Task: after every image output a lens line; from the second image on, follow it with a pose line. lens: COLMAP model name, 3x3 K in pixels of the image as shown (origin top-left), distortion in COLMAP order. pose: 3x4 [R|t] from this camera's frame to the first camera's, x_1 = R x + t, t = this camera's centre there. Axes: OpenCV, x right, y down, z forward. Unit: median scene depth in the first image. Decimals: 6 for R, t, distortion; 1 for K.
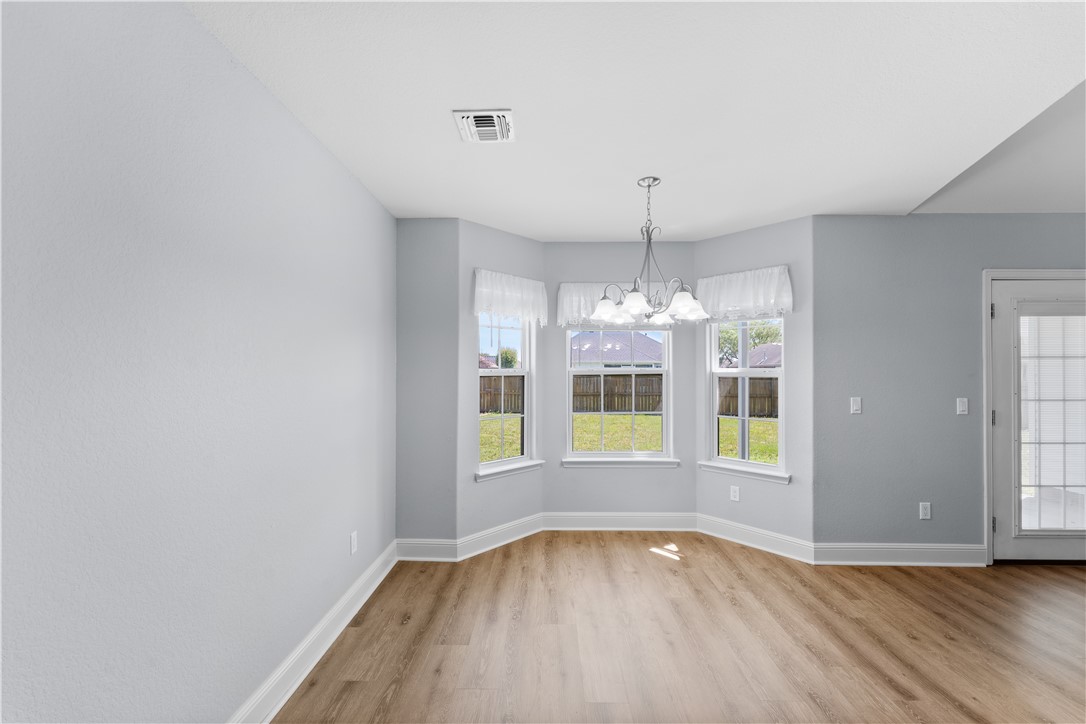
lens RADIAL K [[442.2, 0, 540.7], [0, 442.2, 367.5], [0, 0, 1]] dist [0.001193, 0.000065]
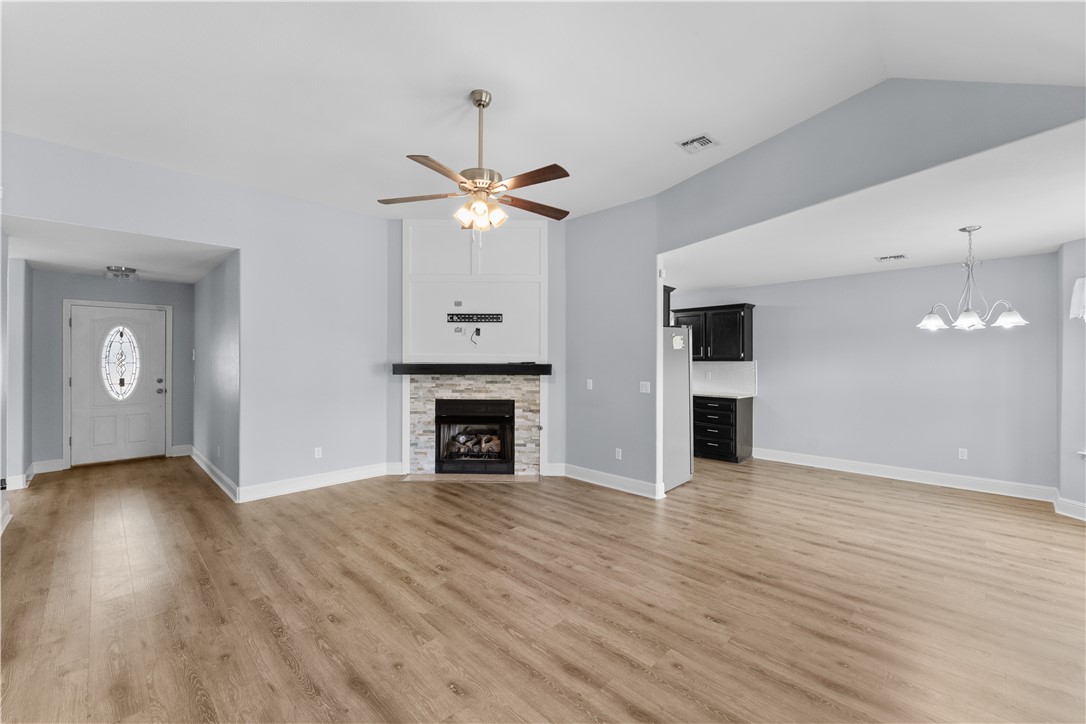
lens RADIAL K [[445.9, 0, 543.0], [0, 445.9, 362.0], [0, 0, 1]] dist [-0.003162, -0.000494]
pose [[-0.690099, 0.001816, -0.723713, 1.733271], [0.007208, 0.999964, -0.004364, -0.002196], [0.723679, -0.008228, -0.690087, 0.794712]]
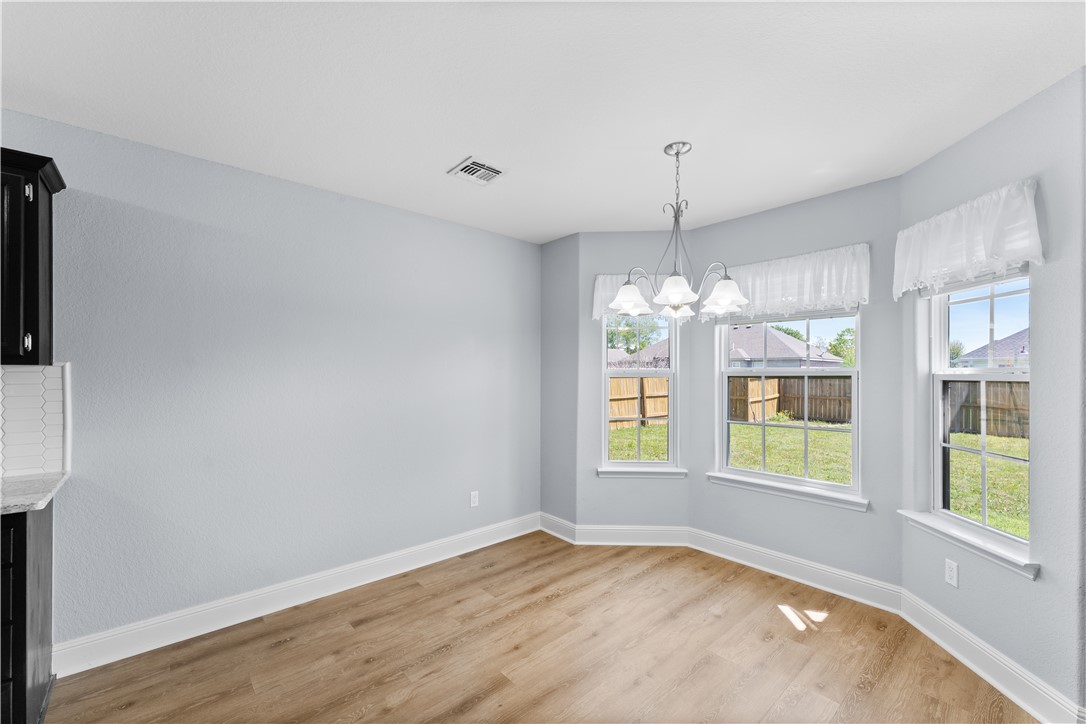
lens RADIAL K [[442.0, 0, 538.2], [0, 442.0, 370.8], [0, 0, 1]] dist [-0.000847, -0.000381]
pose [[0.673722, -0.002137, -0.738982, 0.554473], [0.006081, 0.999978, 0.002652, 0.001524], [0.738960, -0.006280, 0.673720, 0.186872]]
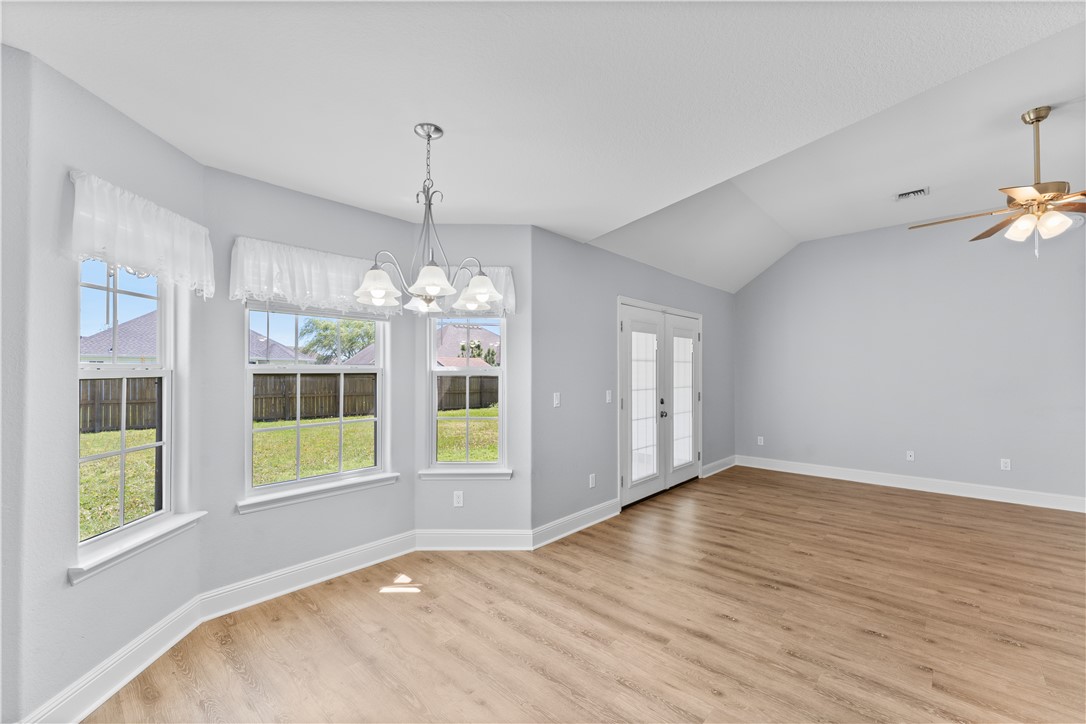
lens RADIAL K [[445.1, 0, 540.0], [0, 445.1, 366.3], [0, 0, 1]] dist [-0.001715, -0.000426]
pose [[0.667250, 0.006914, 0.744802, -0.171889], [-0.008084, 0.999965, -0.002041, 0.001168], [-0.744790, -0.004660, 0.667283, 0.257492]]
